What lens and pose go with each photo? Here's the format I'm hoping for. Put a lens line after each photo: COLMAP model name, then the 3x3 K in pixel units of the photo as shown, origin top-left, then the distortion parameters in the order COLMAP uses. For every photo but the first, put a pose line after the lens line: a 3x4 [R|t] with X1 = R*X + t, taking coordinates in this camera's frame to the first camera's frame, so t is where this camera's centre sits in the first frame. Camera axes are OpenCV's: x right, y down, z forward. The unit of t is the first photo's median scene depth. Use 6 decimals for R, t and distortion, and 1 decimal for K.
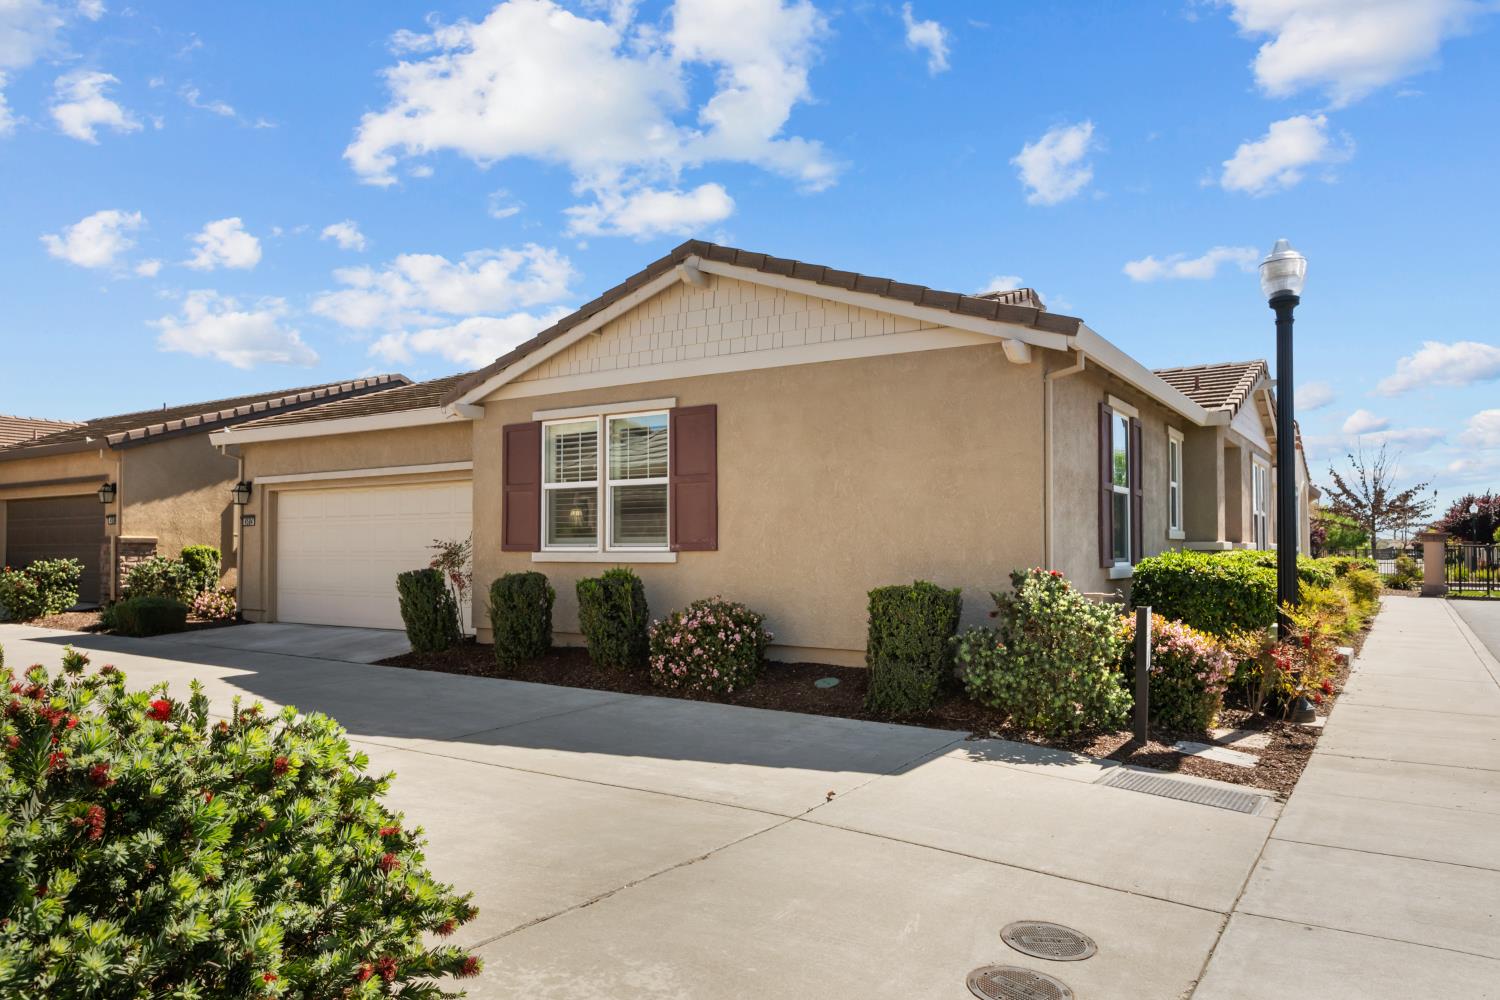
lens RADIAL K [[982.3, 0, 752.3], [0, 982.3, 535.8], [0, 0, 1]] dist [0.004159, 0.001088]
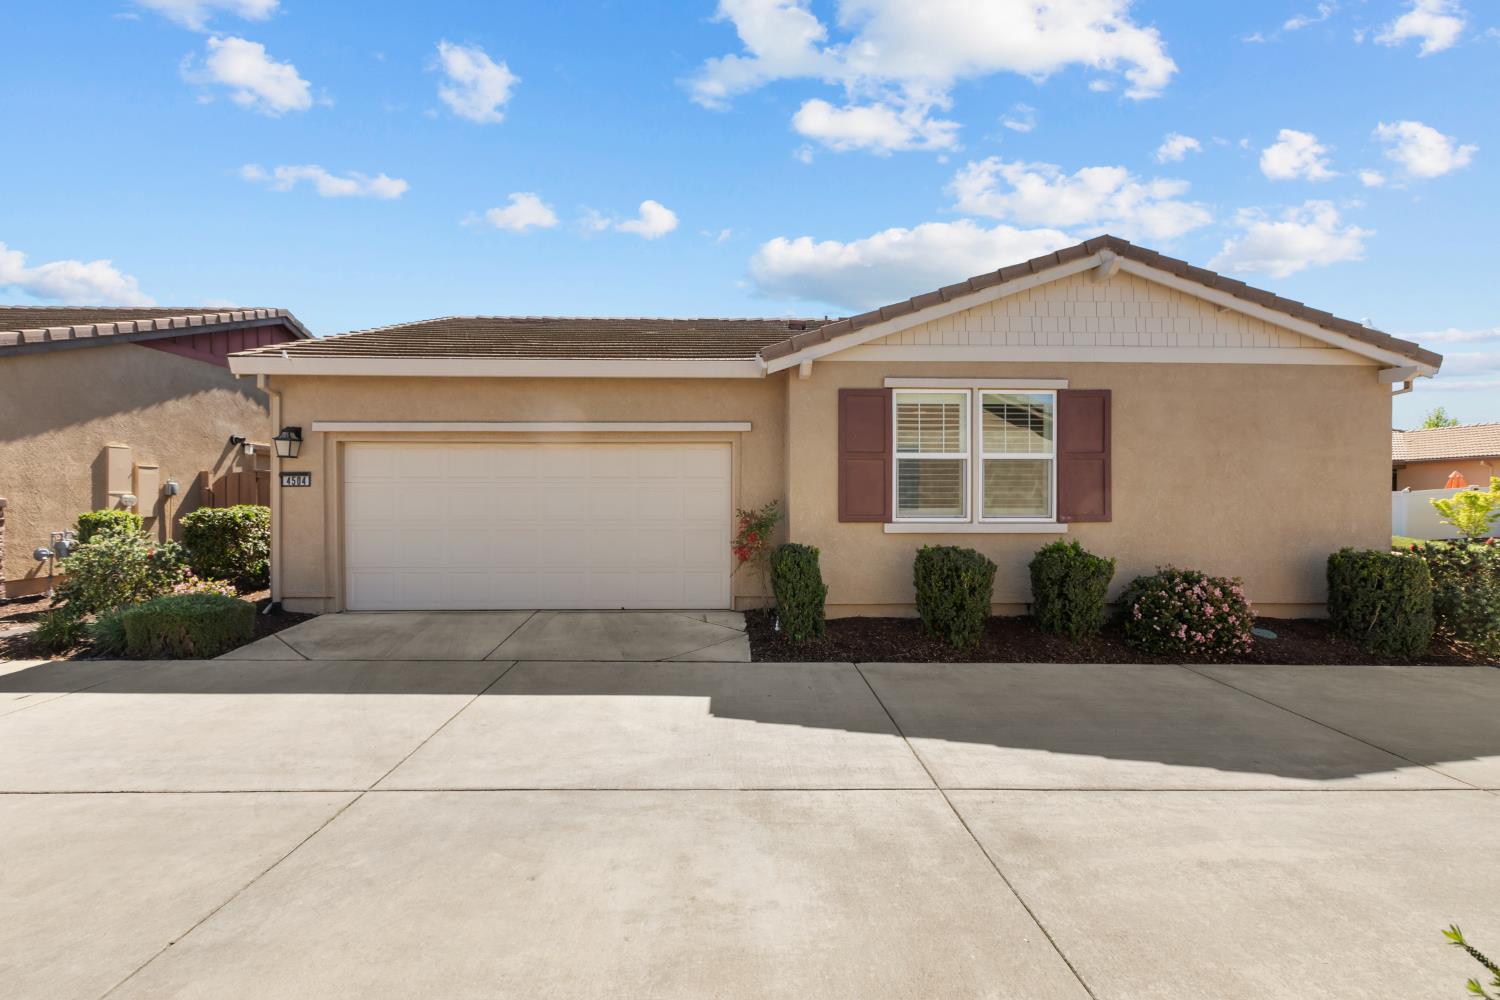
lens RADIAL K [[673.1, 0, 743.5], [0, 673.1, 503.4], [0, 0, 1]] dist [0.000419, 0.000014]
pose [[0.829396, -0.003755, 0.558649, -0.743013], [-0.010208, 0.999709, 0.021874, -0.016983], [-0.558569, -0.023845, 0.829116, 0.554163]]
